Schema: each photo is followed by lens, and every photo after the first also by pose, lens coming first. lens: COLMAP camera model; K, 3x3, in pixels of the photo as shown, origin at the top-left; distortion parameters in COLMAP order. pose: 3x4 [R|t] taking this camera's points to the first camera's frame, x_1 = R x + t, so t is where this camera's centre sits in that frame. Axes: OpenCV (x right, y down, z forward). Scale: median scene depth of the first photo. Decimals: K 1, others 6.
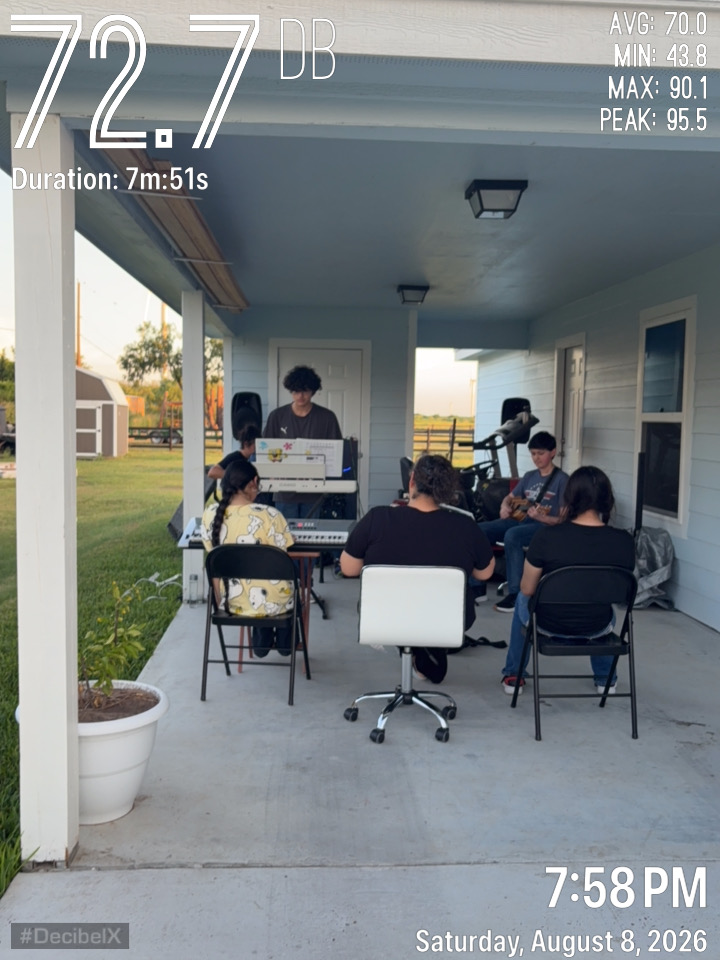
lens RADIAL K [[922.4, 0, 369.9], [0, 922.4, 480.4], [0, 0, 1]] dist [0.150194, -0.466705]
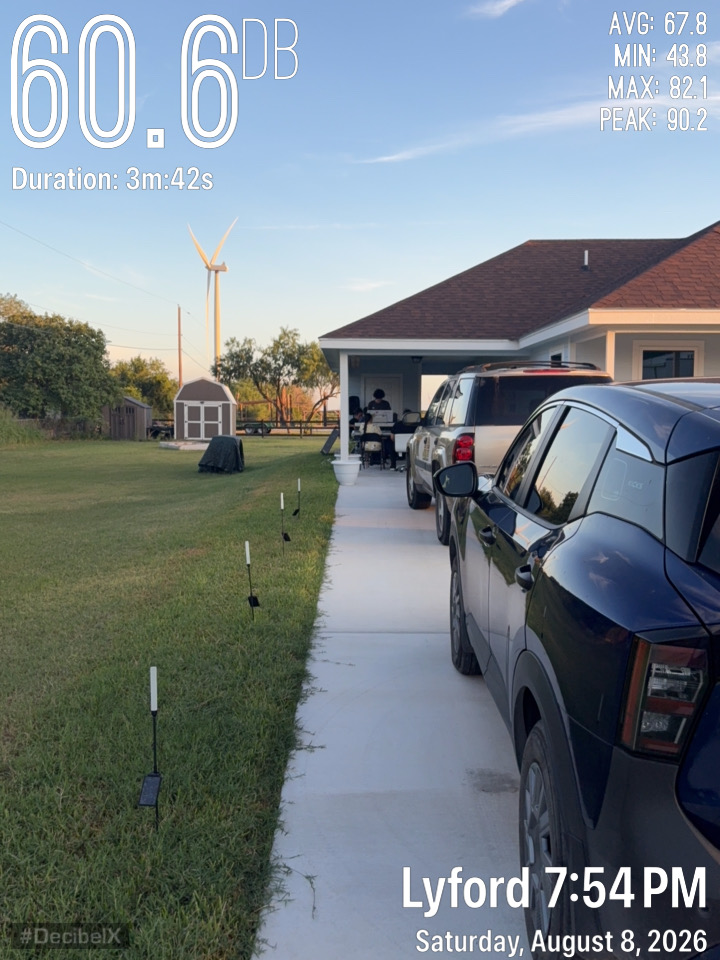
lens RADIAL K [[922.4, 0, 369.9], [0, 922.4, 480.4], [0, 0, 1]] dist [0.150194, -0.466705]
pose [[0.998664, -0.008479, -0.050976, 0.052905], [0.008588, 0.999961, 0.001925, 0.178917], [0.050958, -0.002360, 0.998698, -2.077742]]
